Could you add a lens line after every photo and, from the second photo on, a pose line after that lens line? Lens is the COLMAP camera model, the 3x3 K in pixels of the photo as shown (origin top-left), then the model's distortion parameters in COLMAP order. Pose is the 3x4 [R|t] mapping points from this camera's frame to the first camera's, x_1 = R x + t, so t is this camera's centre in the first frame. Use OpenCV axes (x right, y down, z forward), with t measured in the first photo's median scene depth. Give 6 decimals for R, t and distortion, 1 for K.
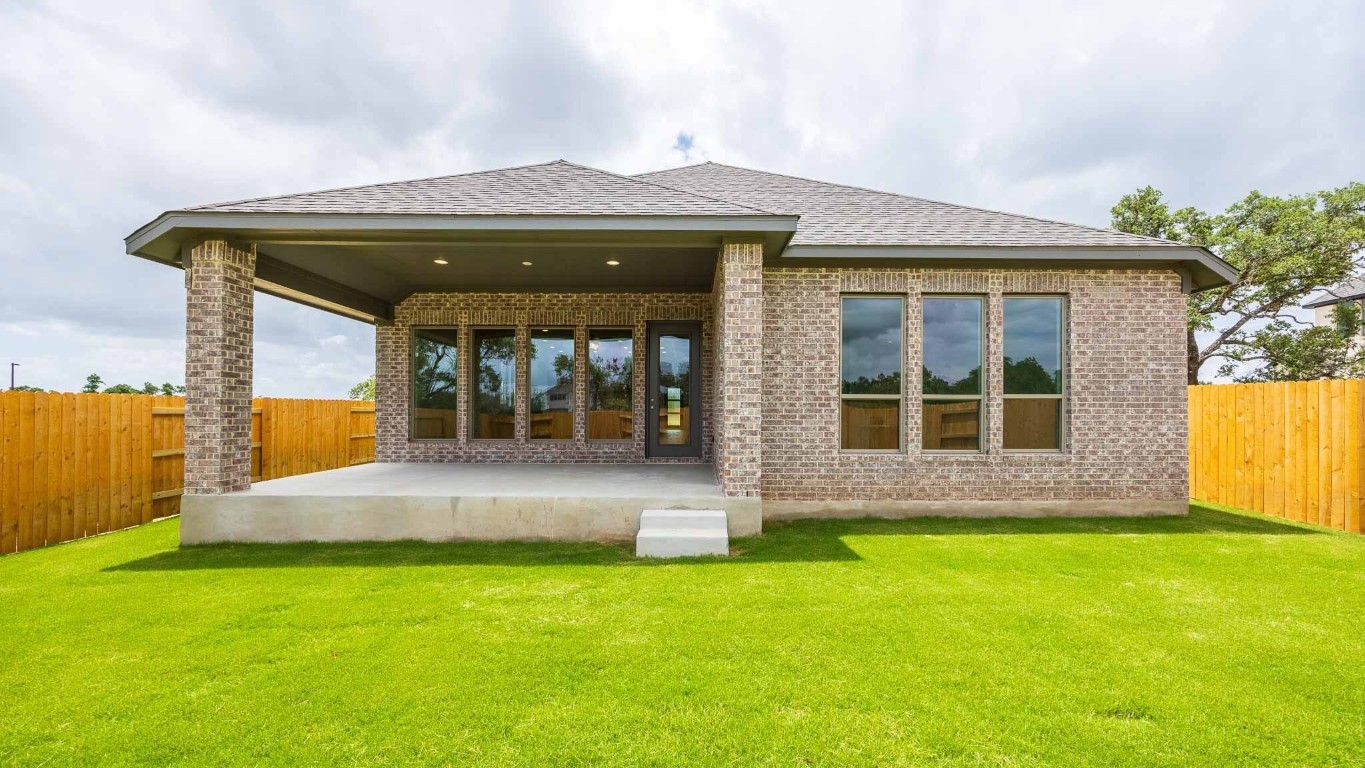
lens RADIAL K [[519.8, 0, 687.1], [0, 519.8, 412.8], [0, 0, 1]] dist [-0.001169, -0.000081]
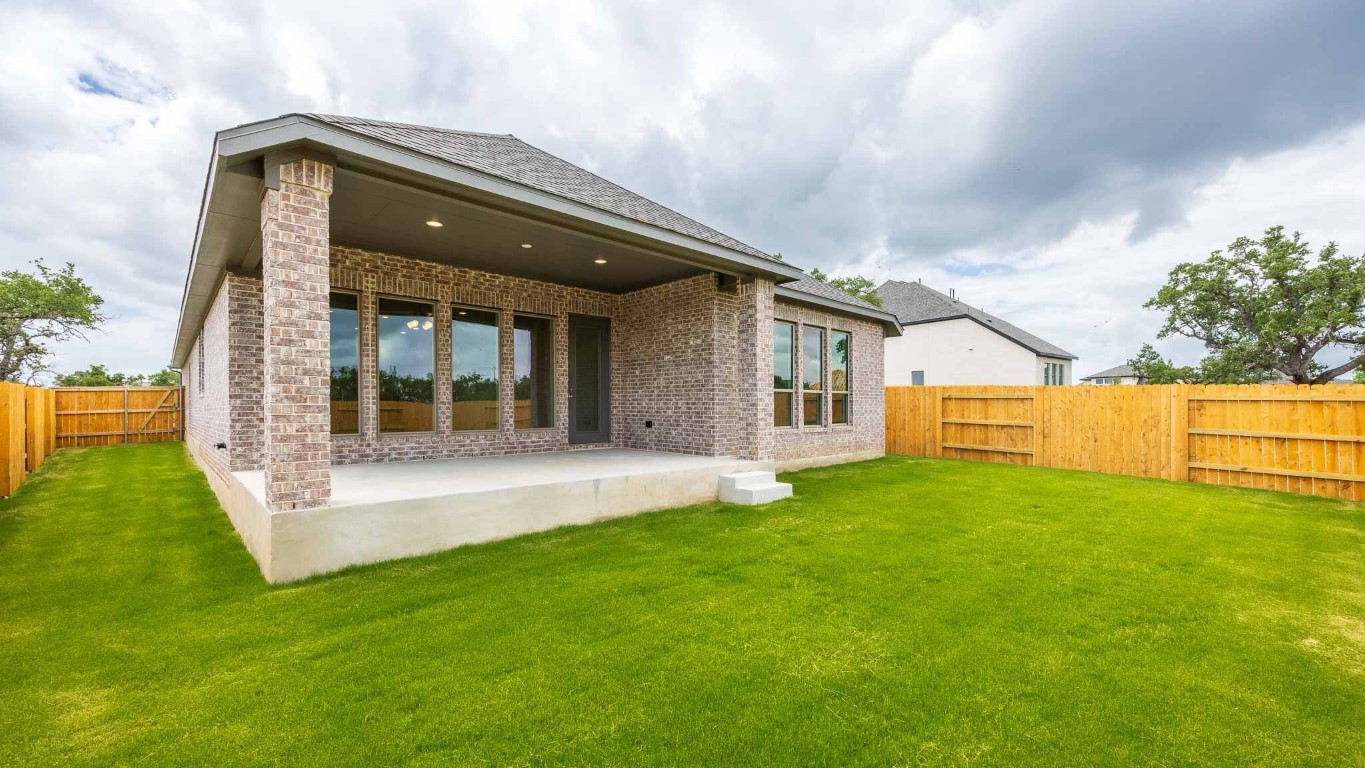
lens RADIAL K [[549.5, 0, 683.6], [0, 549.5, 412.2], [0, 0, 1]] dist [0.009797, -0.000038]
pose [[0.722413, -0.009495, 0.691397, -0.777245], [0.001255, 0.999922, 0.012422, 0.008932], [-0.691461, -0.008106, 0.722368, 0.054226]]
